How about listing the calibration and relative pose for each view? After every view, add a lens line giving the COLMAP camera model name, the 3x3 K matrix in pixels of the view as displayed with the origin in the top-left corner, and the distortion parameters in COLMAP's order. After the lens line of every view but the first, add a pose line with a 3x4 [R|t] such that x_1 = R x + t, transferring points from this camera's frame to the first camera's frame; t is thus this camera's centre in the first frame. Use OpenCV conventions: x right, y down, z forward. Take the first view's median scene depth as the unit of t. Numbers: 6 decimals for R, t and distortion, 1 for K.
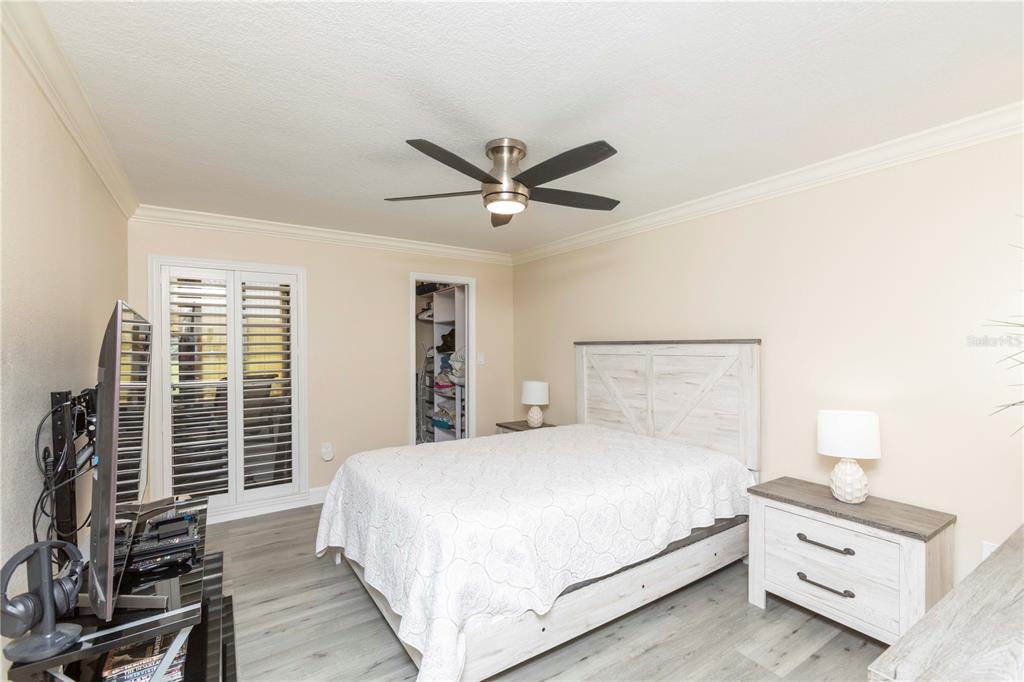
lens RADIAL K [[457.1, 0, 508.1], [0, 457.1, 342.4], [0, 0, 1]] dist [-0.010225, 0.006166]
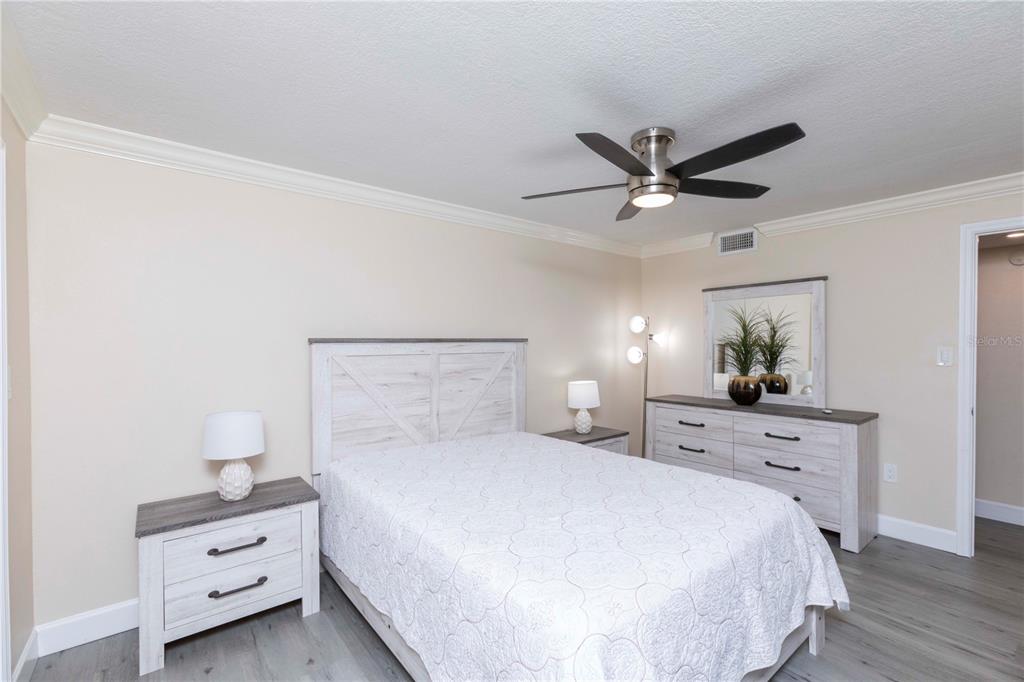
lens RADIAL K [[457.1, 0, 507.4], [0, 457.1, 345.5], [0, 0, 1]] dist [-0.010225, 0.006166]
pose [[-0.101560, -0.005231, 0.994816, -0.600254], [-0.001935, 0.999985, 0.005060, 0.005253], [-0.994827, -0.001411, -0.101569, 0.916253]]
